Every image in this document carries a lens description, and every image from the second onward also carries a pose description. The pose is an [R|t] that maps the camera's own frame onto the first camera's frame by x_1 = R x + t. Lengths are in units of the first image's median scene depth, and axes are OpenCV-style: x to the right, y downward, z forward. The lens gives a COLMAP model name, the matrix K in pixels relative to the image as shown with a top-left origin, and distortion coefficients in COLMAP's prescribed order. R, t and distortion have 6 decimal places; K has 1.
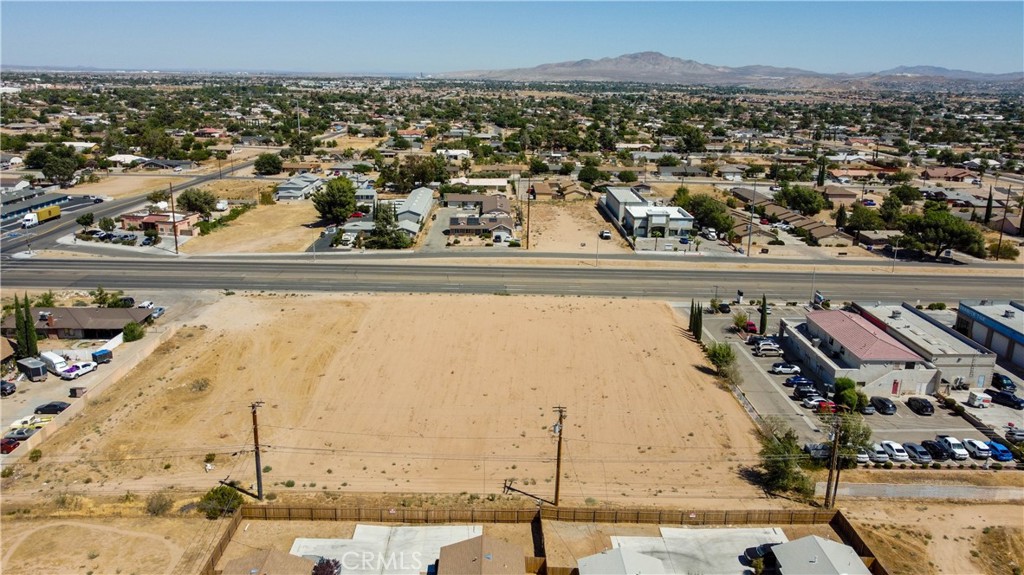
lens RADIAL K [[780.7, 0, 506.1], [0, 780.7, 287.5], [0, 0, 1]] dist [0.001559, -0.011280]
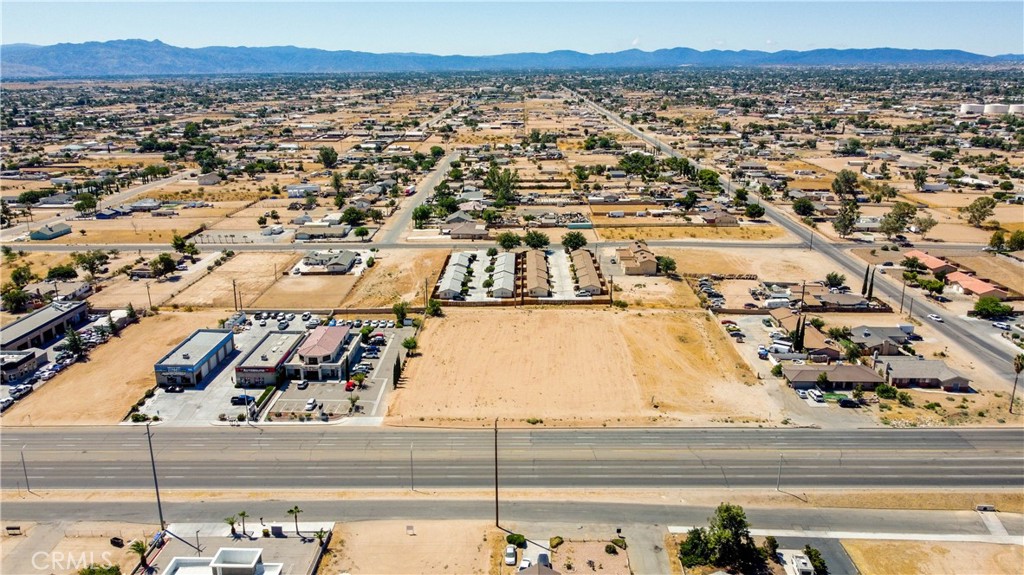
lens RADIAL K [[780.7, 0, 509.7], [0, 780.7, 289.3], [0, 0, 1]] dist [0.001559, -0.011280]
pose [[-0.999472, -0.022047, 0.023851, 0.007226], [-0.006494, 0.855146, 0.518346, -0.711055], [-0.031824, 0.517918, -0.854838, 1.847968]]
